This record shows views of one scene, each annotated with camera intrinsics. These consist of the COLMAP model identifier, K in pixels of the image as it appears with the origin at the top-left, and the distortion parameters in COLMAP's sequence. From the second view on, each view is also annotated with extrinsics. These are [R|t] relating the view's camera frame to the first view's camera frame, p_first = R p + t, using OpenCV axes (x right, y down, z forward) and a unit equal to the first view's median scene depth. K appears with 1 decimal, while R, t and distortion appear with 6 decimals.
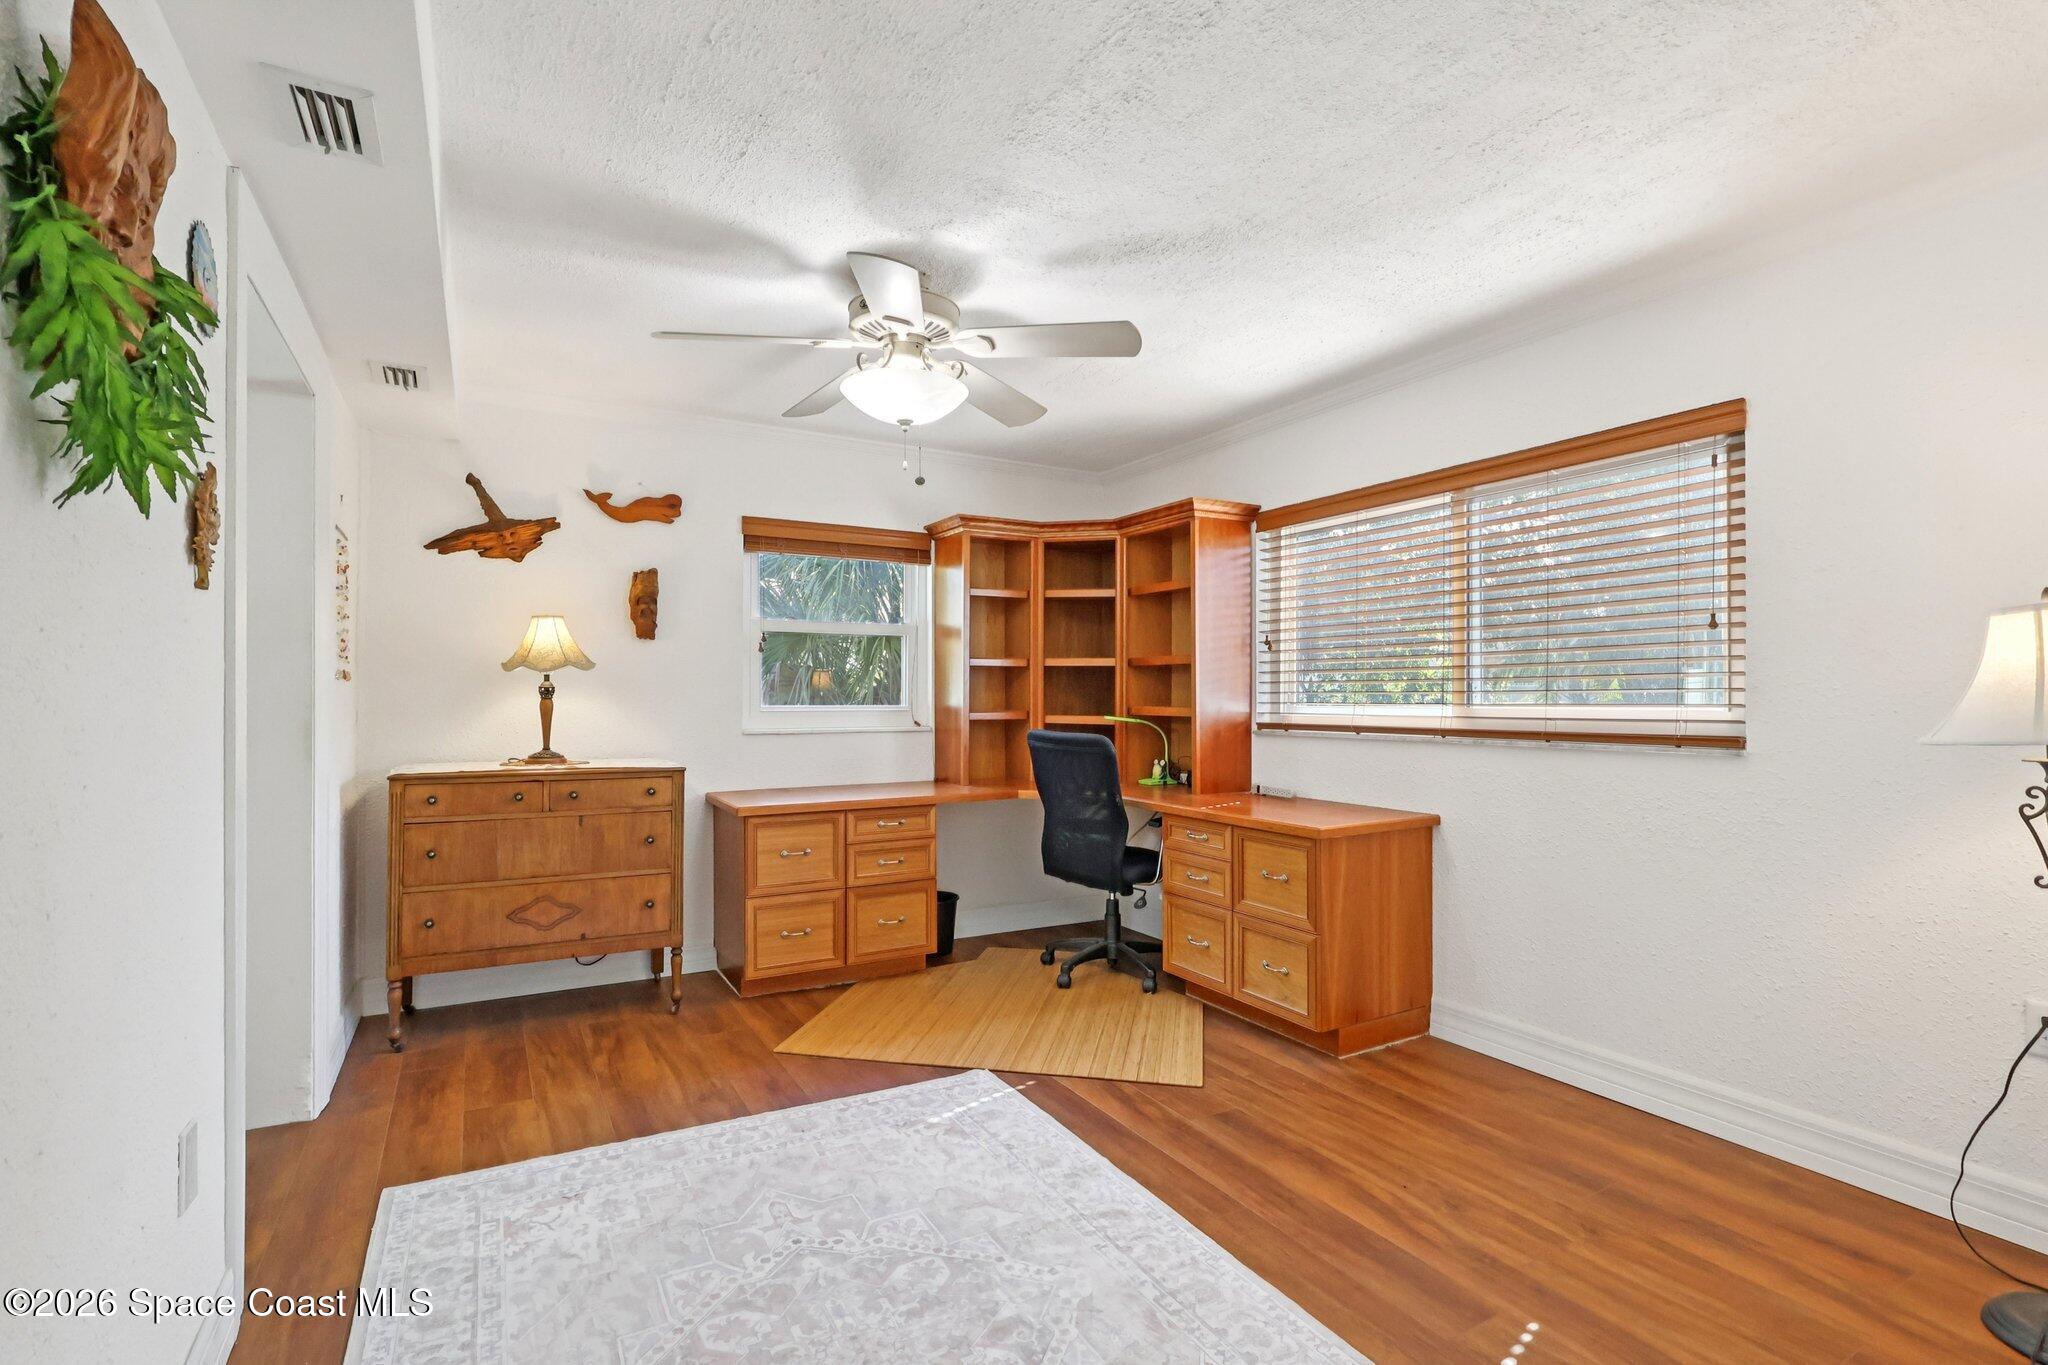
lens RADIAL K [[952.1, 0, 1026.1], [0, 952.1, 688.1], [0, 0, 1]] dist [0.000008, 0.000098]
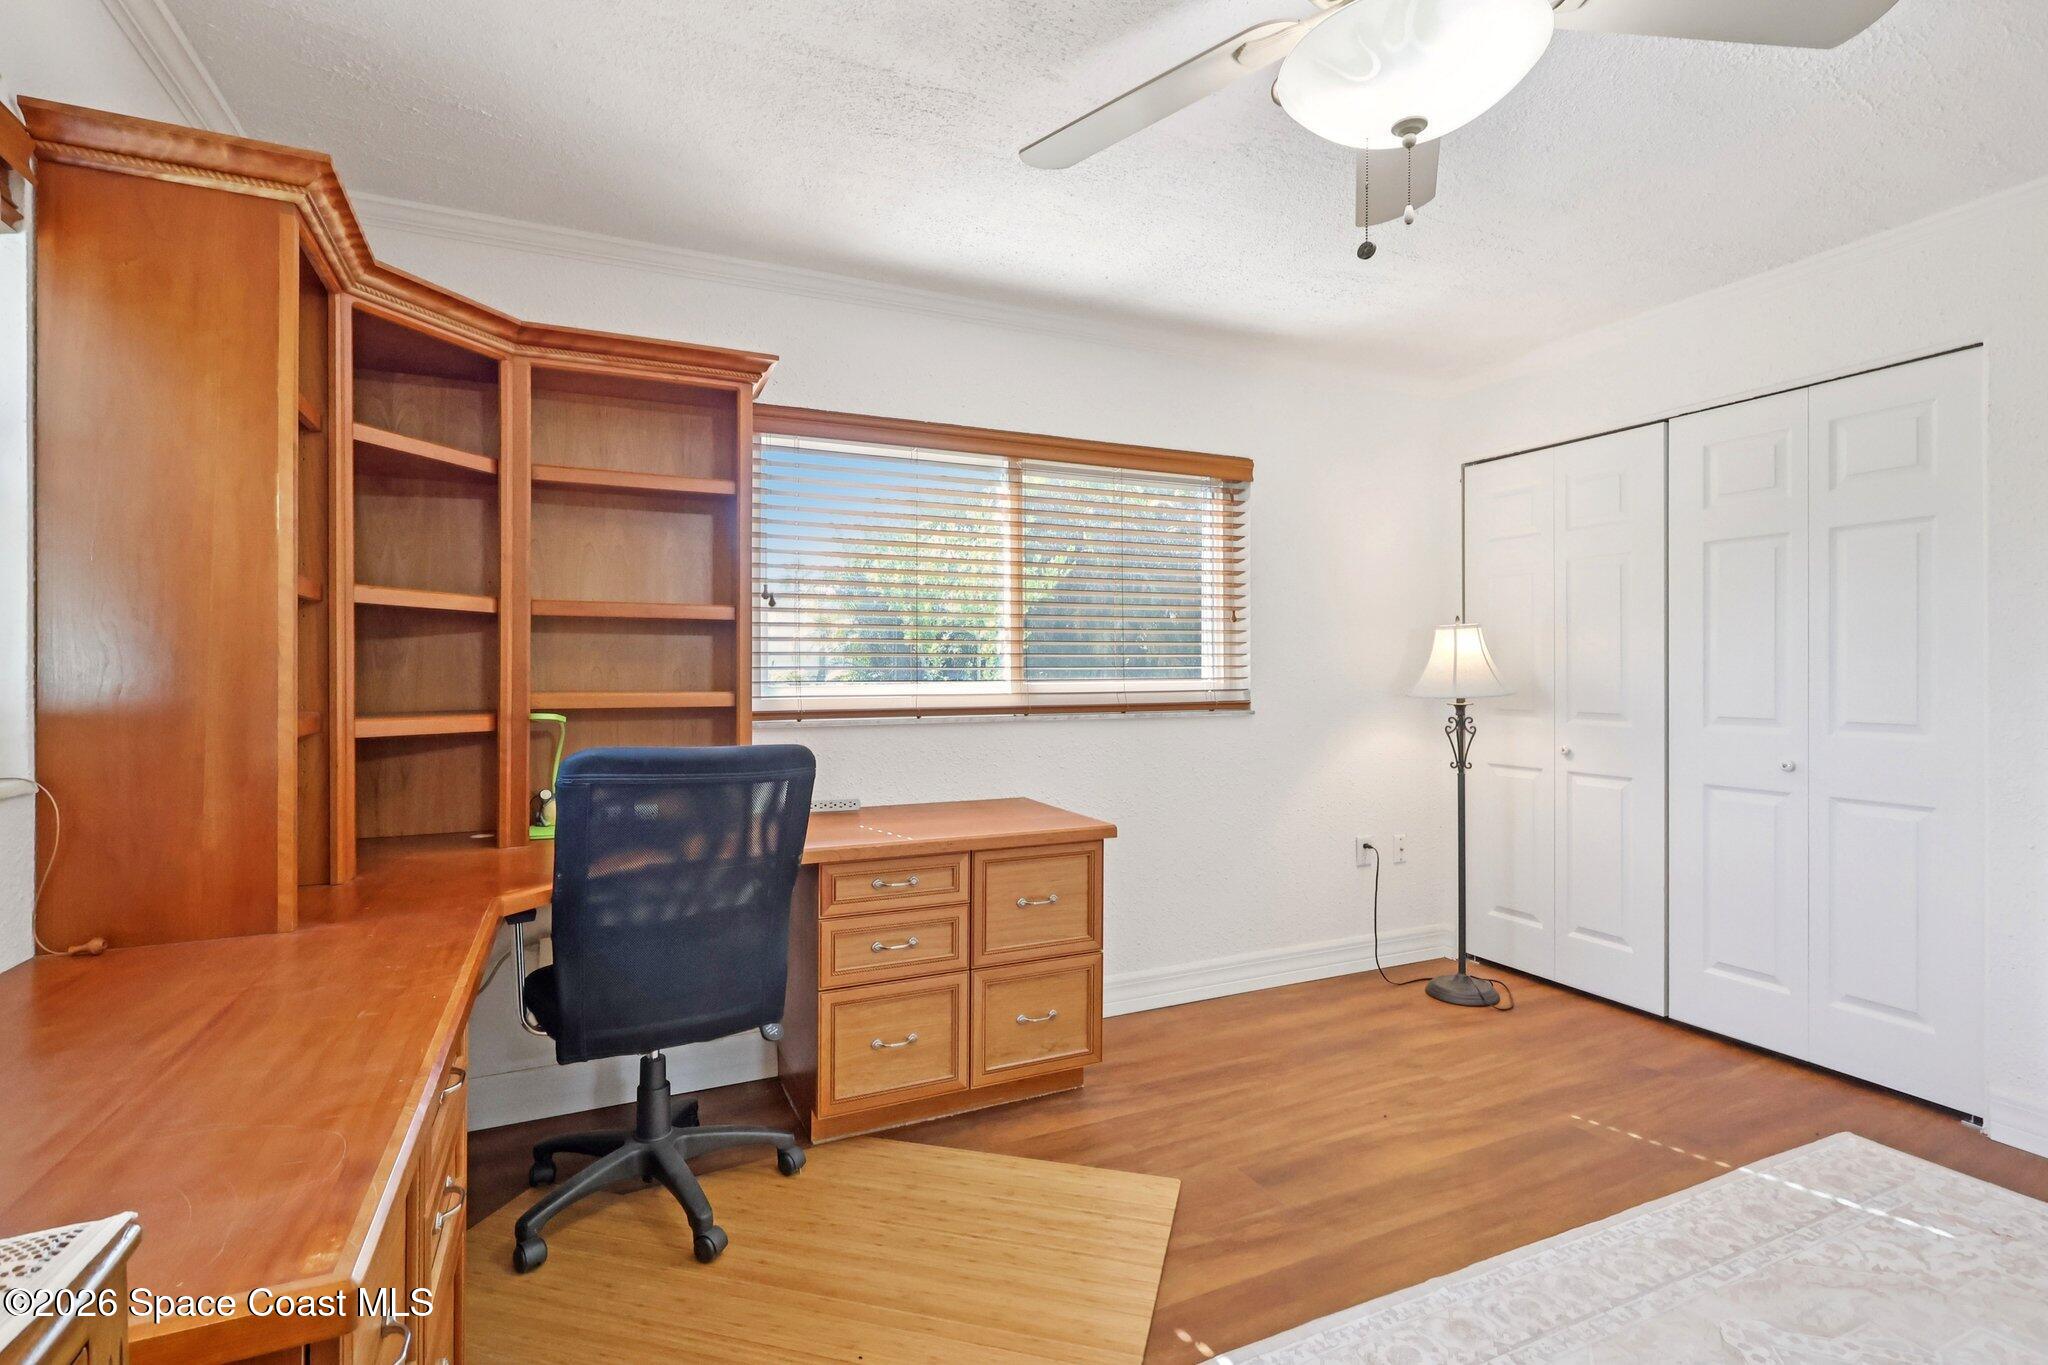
lens RADIAL K [[950.7, 0, 1030.1], [0, 950.7, 668.9], [0, 0, 1]] dist [0.000254, 0.000537]
pose [[0.082847, 0.001529, 0.996561, -0.601206], [-0.007155, 0.999974, -0.000939, 0.007377], [-0.996537, -0.007052, 0.082856, 1.079688]]
